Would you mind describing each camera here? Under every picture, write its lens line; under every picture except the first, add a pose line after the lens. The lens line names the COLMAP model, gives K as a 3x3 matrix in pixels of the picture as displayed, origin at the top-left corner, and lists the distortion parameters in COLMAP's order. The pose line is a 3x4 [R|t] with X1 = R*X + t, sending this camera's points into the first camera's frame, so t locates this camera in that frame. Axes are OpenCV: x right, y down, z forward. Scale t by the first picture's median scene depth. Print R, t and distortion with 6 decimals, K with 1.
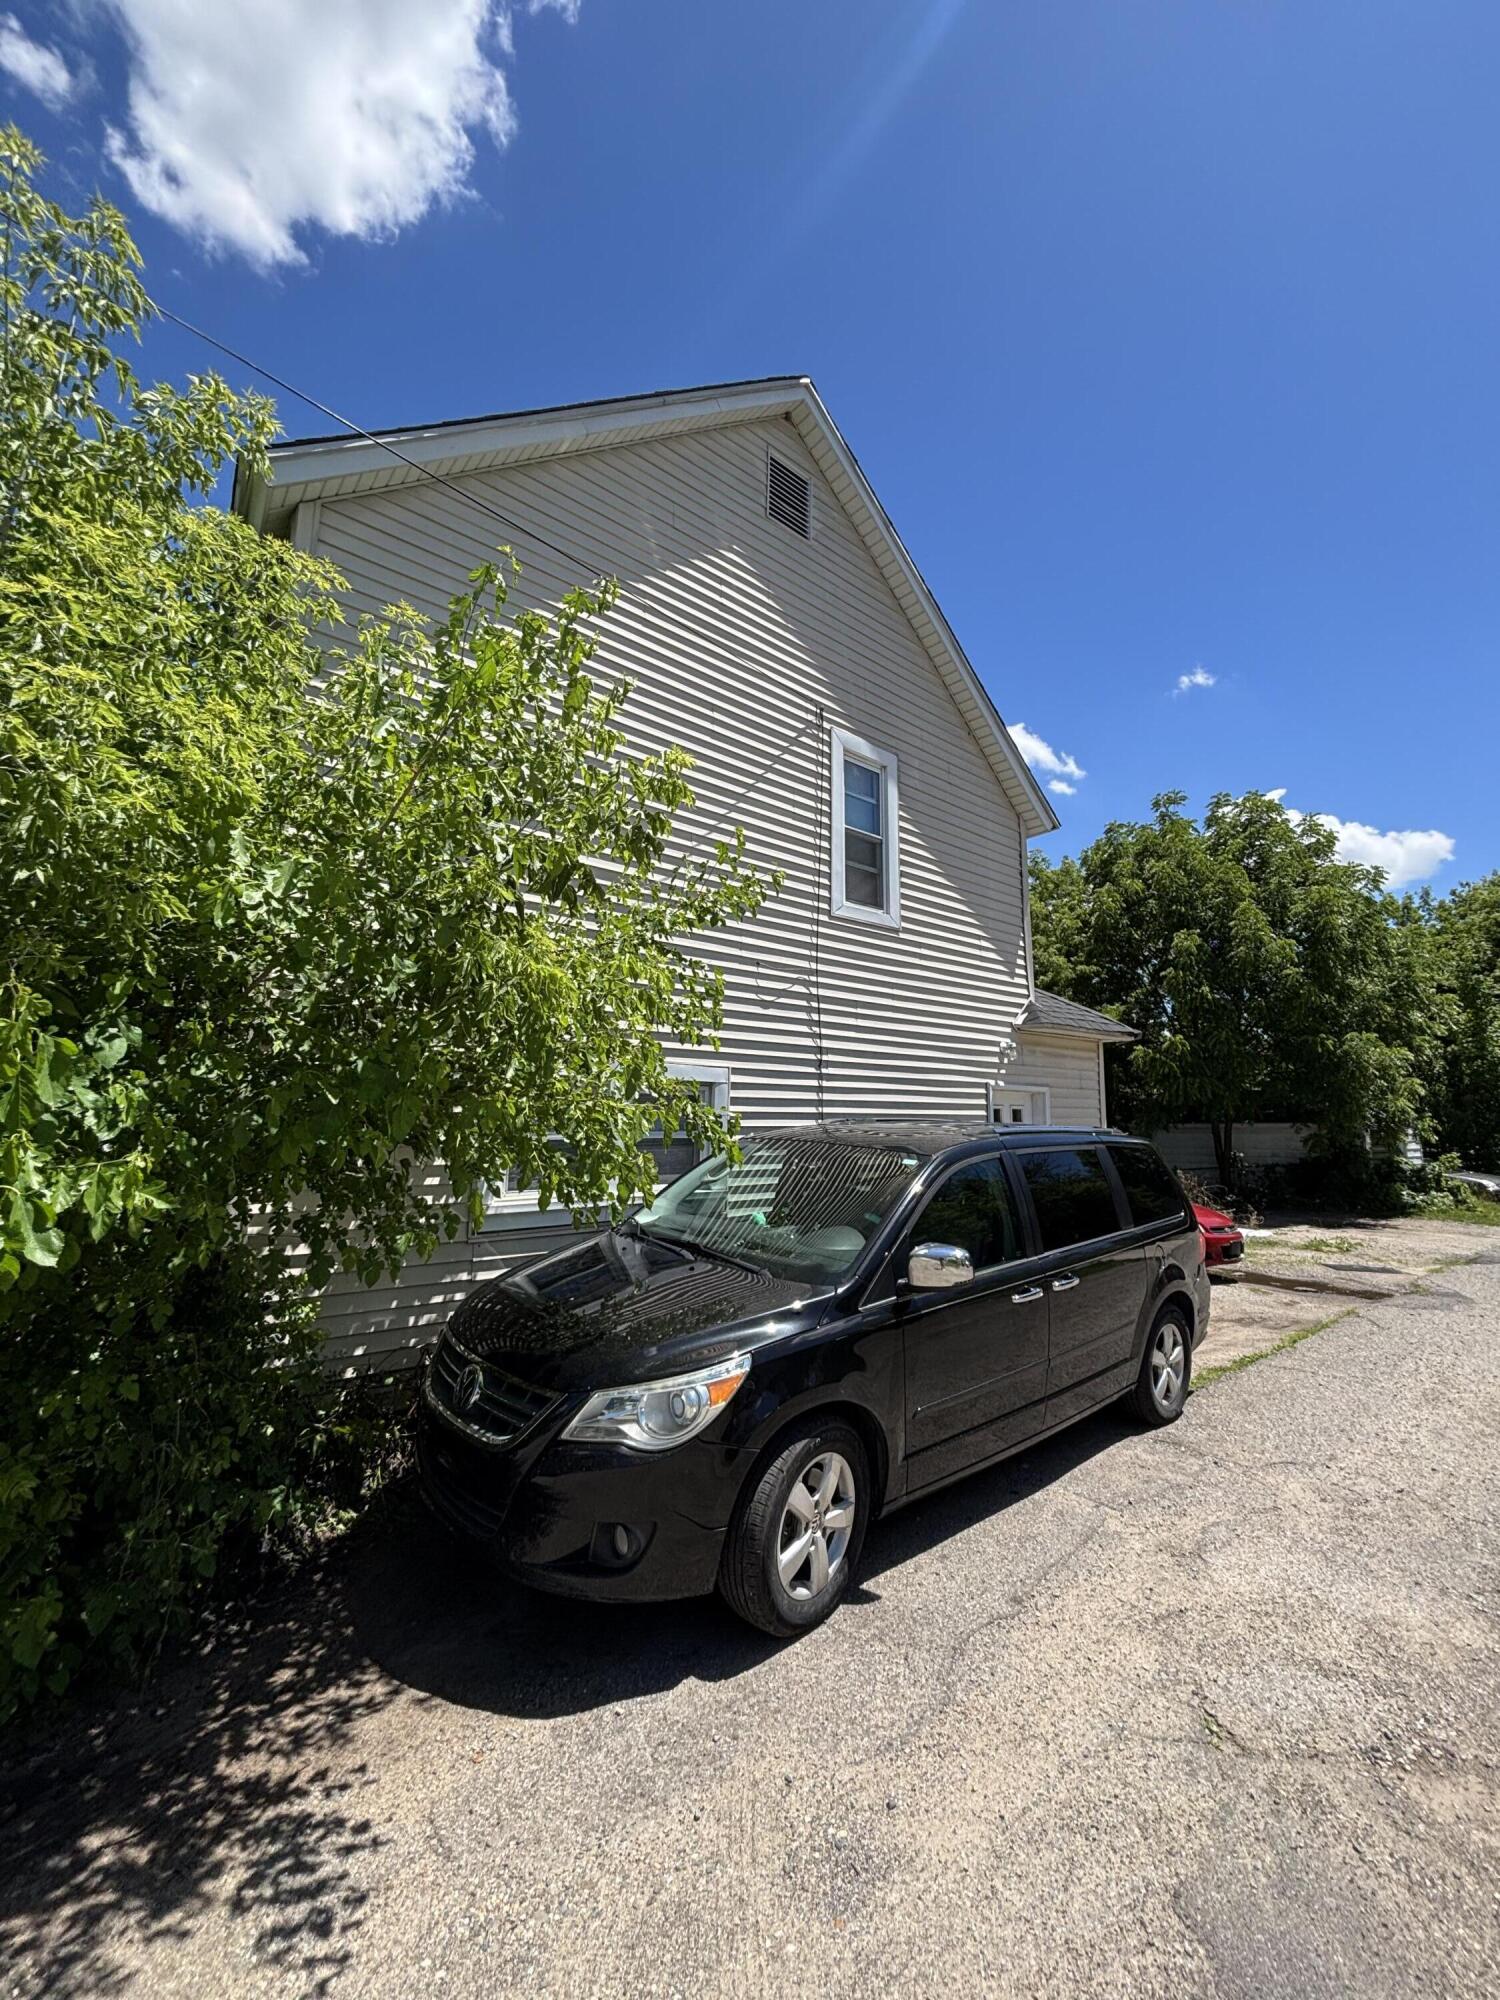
lens RADIAL K [[805.3, 0, 751.3], [0, 805.3, 1002.2], [0, 0, 1]] dist [-0.003653, -0.000146]
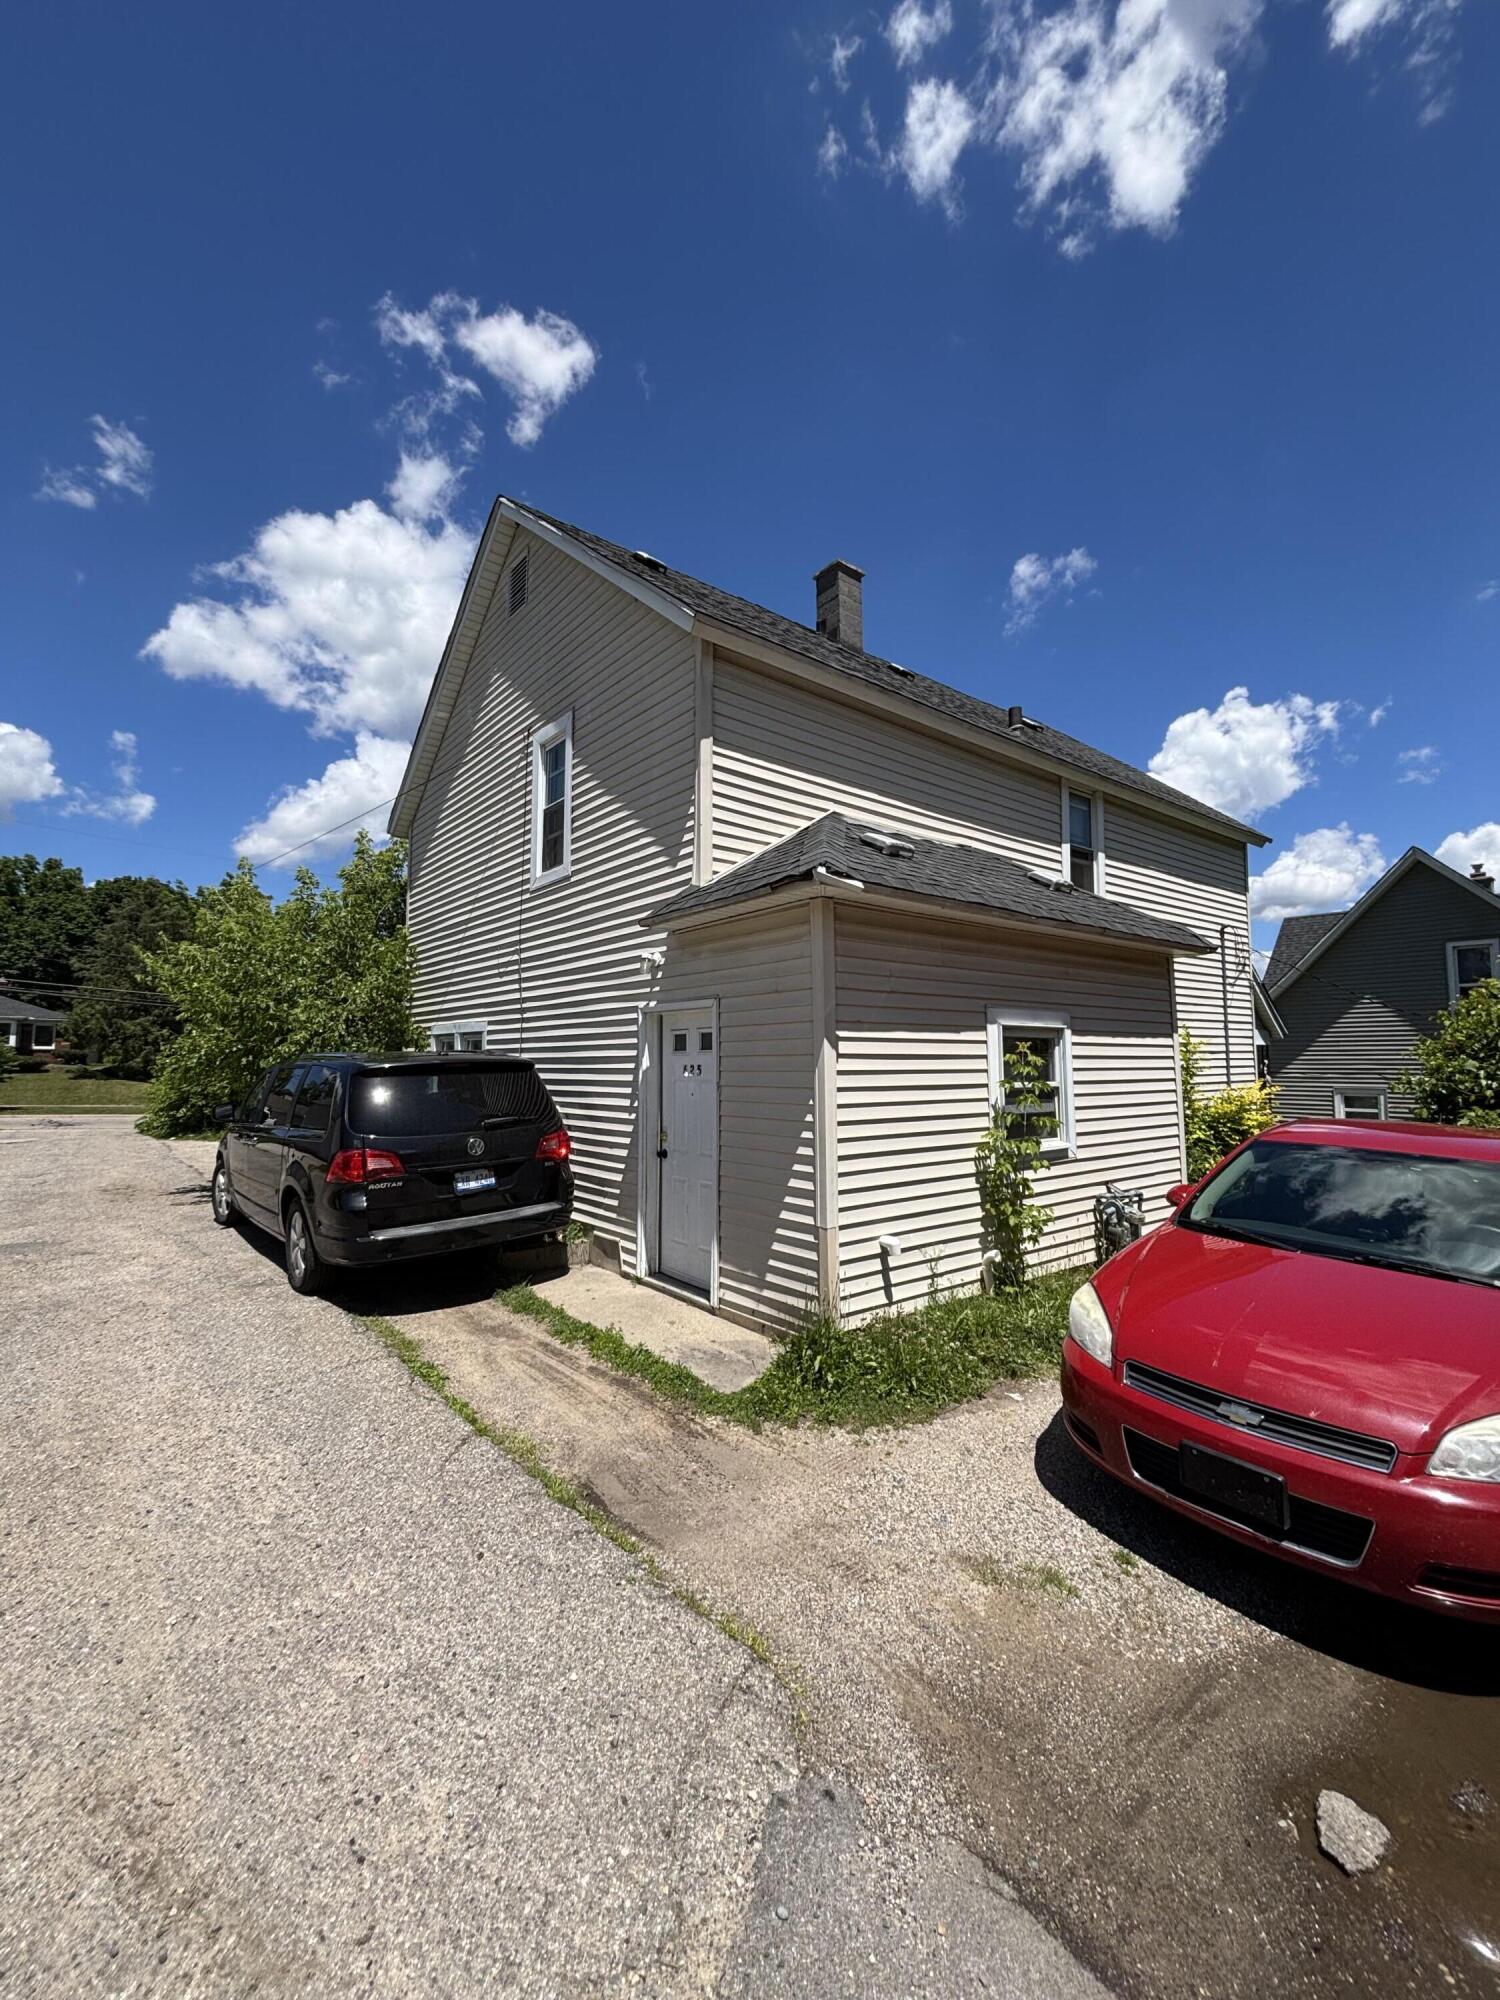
lens RADIAL K [[805.3, 0, 750.9], [0, 805.3, 998.0], [0, 0, 1]] dist [-0.003653, -0.000146]
pose [[0.020184, -0.088953, -0.995831, 1.251575], [0.145492, 0.985693, -0.085099, 0.198729], [0.989154, -0.143167, 0.032837, 1.190960]]
